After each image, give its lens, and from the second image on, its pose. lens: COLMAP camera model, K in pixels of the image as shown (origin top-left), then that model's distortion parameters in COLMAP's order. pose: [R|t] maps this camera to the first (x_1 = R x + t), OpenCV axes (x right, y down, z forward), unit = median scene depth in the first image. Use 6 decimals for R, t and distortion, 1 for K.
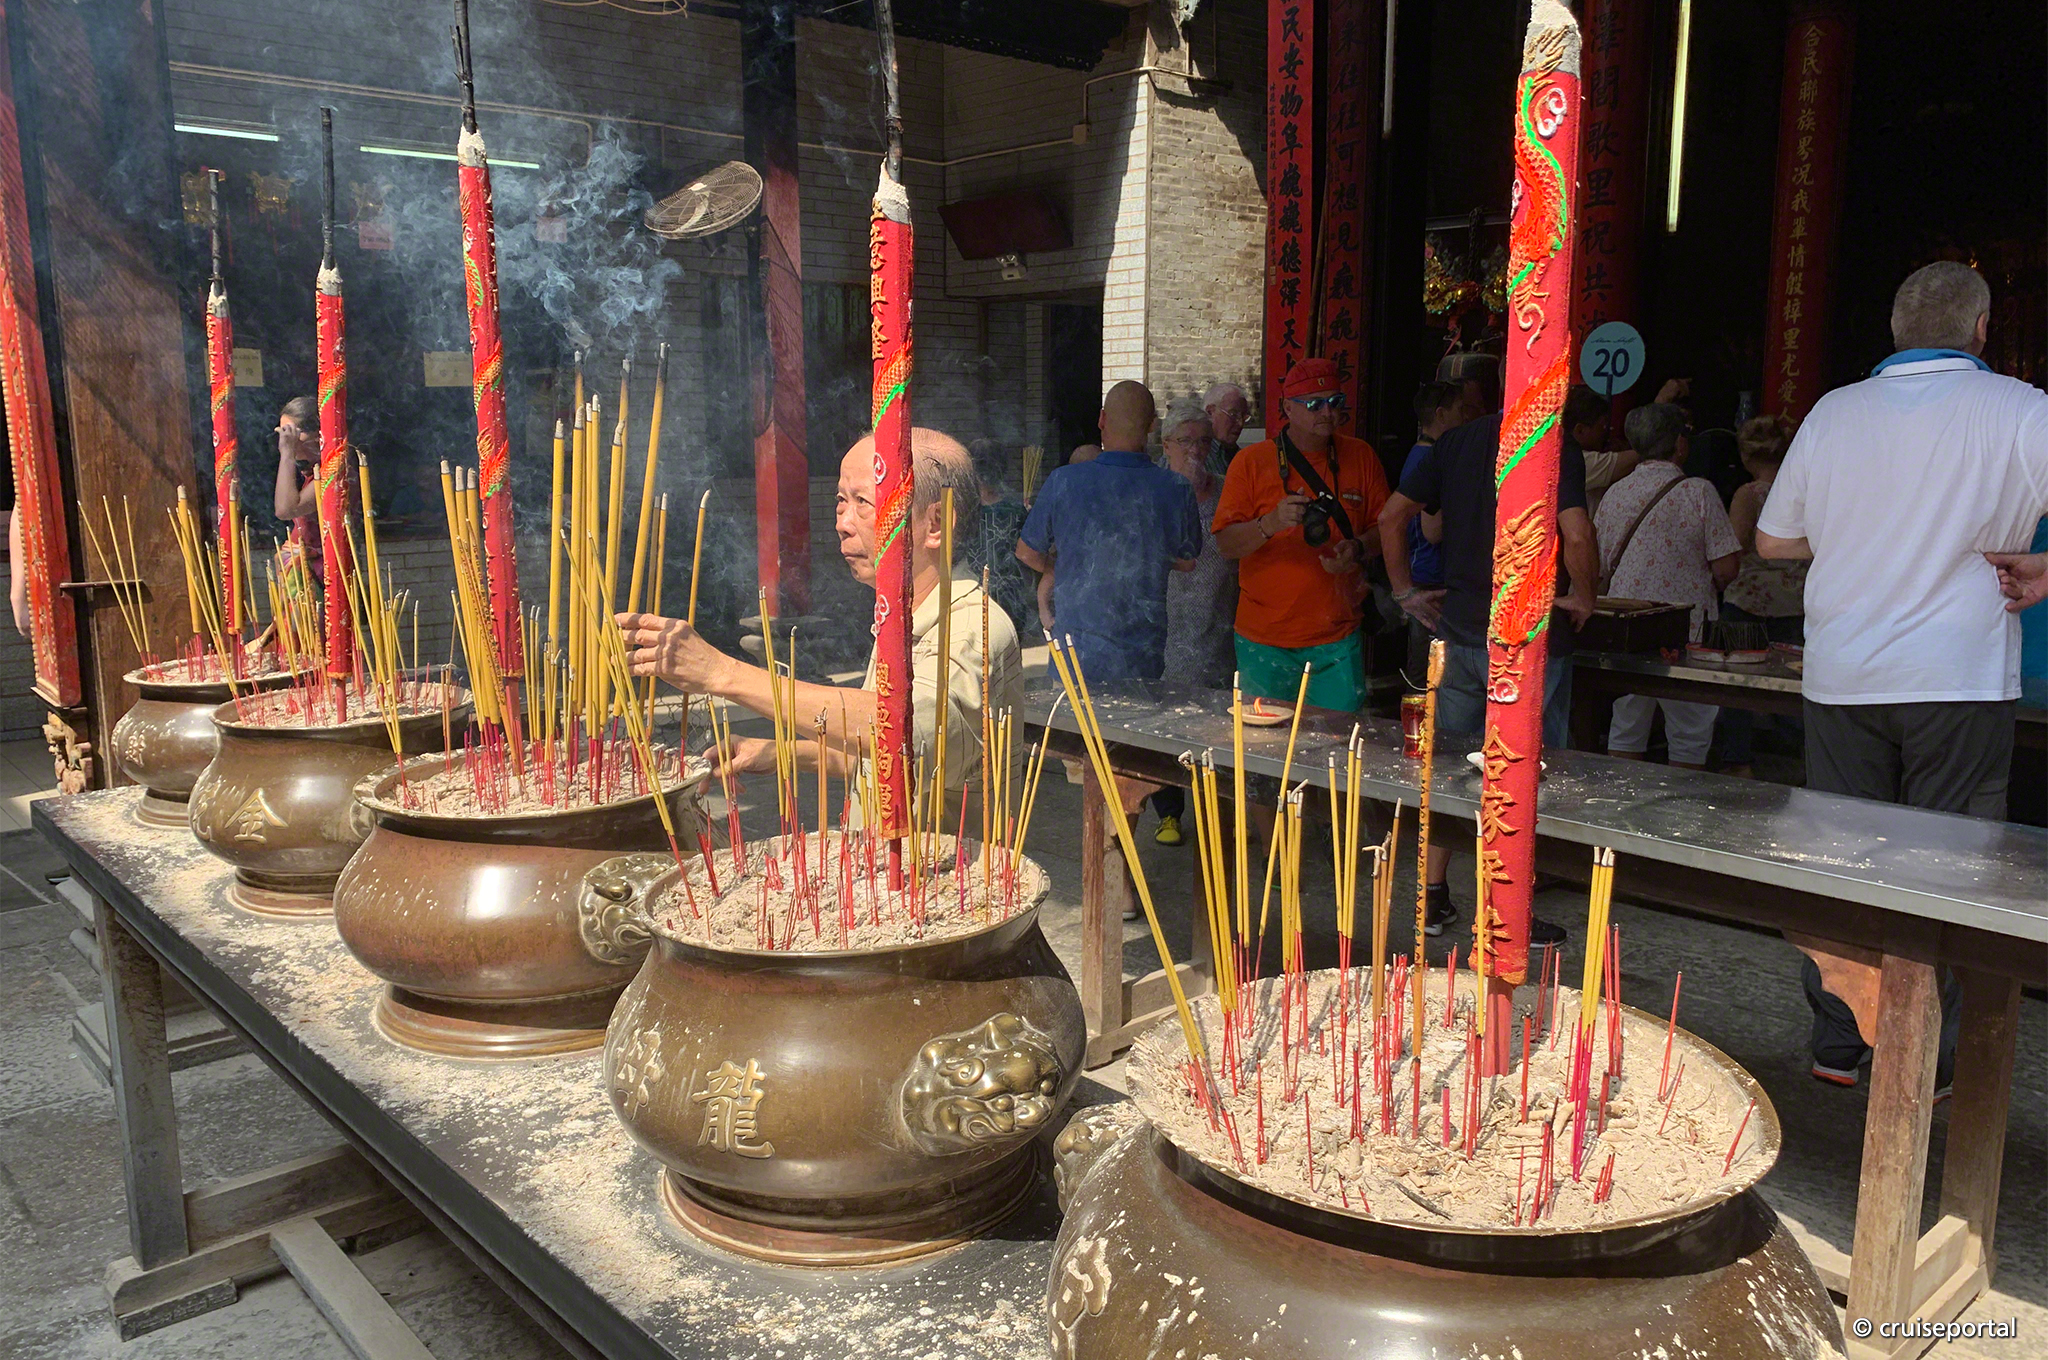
lens RADIAL K [[1588.1, 0, 1026.3], [0, 1588.1, 682.8], [0, 0, 1]] dist [-0.000046, 0.006210]
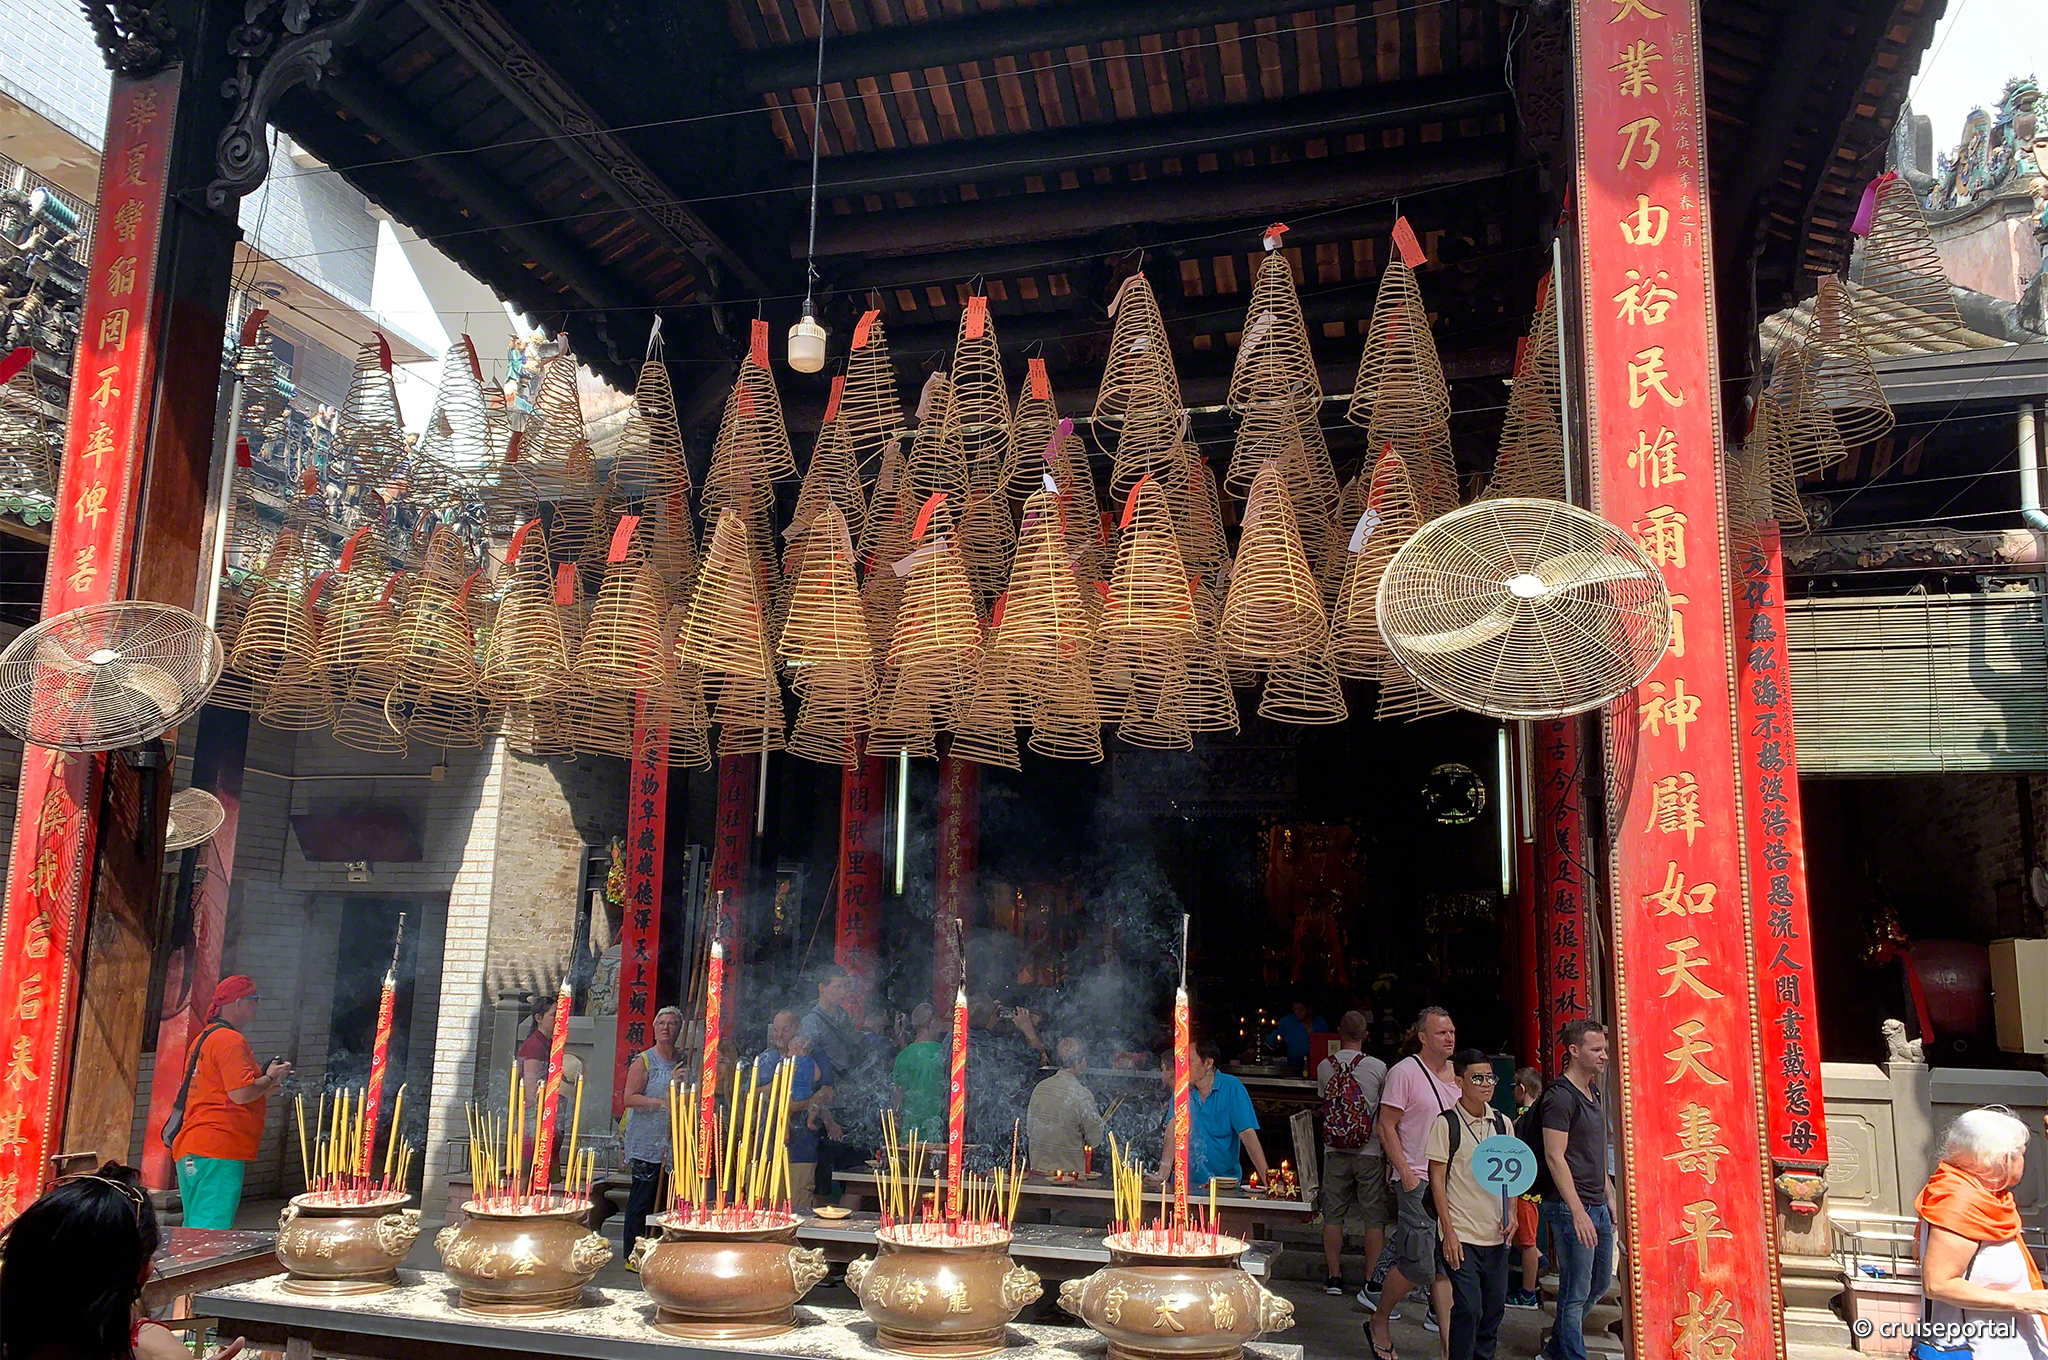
lens RADIAL K [[1588.1, 0, 1020.8], [0, 1588.1, 683.6], [0, 0, 1]] dist [-0.000046, 0.006210]
pose [[0.842339, 0.123321, 0.524650, -0.245758], [0.062285, 0.944672, -0.322049, 0.017764], [-0.535338, 0.303952, 0.788053, -0.249173]]
